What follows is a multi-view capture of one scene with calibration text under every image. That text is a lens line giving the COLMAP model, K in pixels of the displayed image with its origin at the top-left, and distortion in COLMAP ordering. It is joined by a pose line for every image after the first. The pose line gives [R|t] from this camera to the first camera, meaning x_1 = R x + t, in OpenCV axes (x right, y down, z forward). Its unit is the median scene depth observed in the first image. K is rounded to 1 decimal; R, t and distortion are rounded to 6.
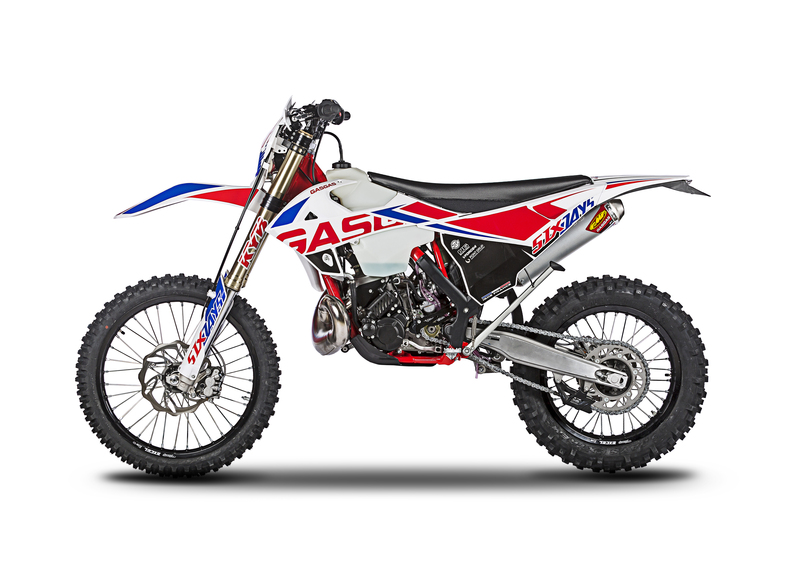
lens RADIAL K [[1707.0, 0, 400.0], [0, 1707.0, 282.0], [0, 0, 1]] dist [-0.000336, 0.036475]
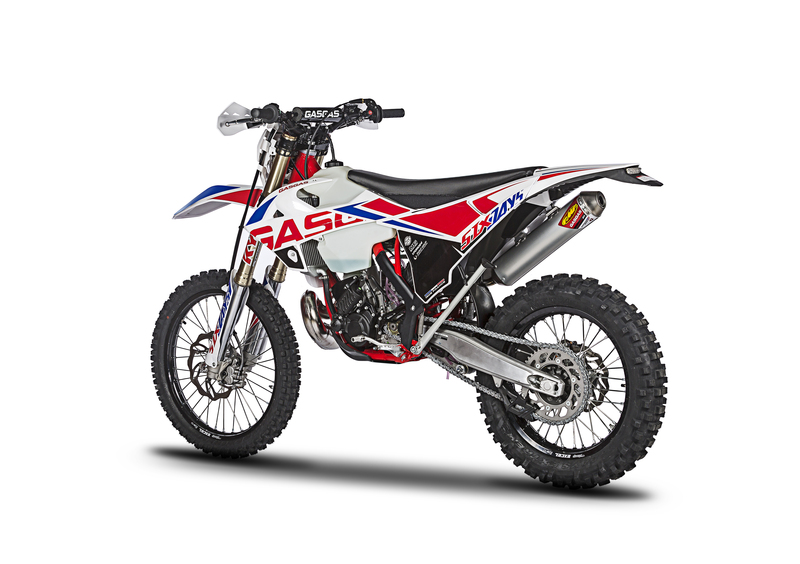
lens RADIAL K [[1707.0, 0, 400.0], [0, 1707.0, 282.0], [0, 0, 1]] dist [-0.000336, 0.036475]
pose [[0.782924, 0.010721, -0.622025, 0.639869], [-0.018121, 0.999820, -0.005575, 0.007239], [0.621853, 0.015636, 0.782978, 0.226080]]
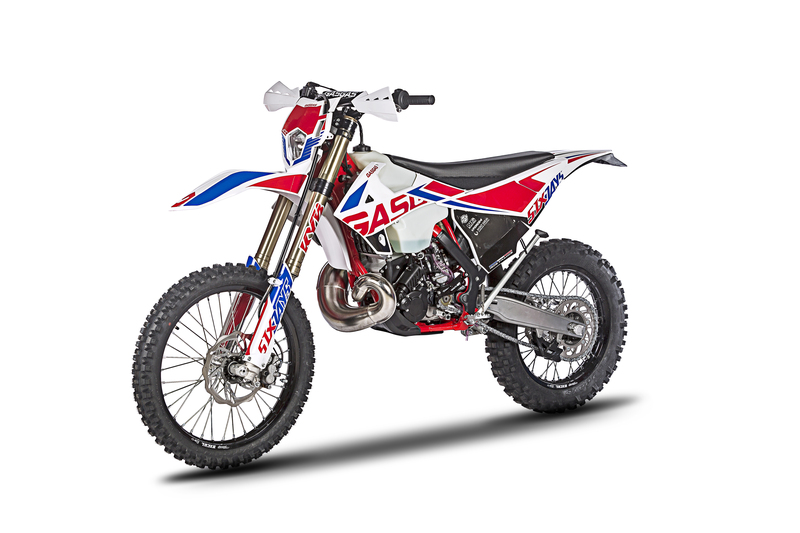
lens RADIAL K [[1609.1, 0, 400.0], [0, 1609.1, 266.5], [0, 0, 1]] dist [-0.291322, -0.016521]
pose [[0.828814, -0.069467, 0.555195, -0.567275], [0.057640, 0.997584, 0.038772, -0.033680], [-0.556547, -0.000133, 0.830816, 0.176430]]
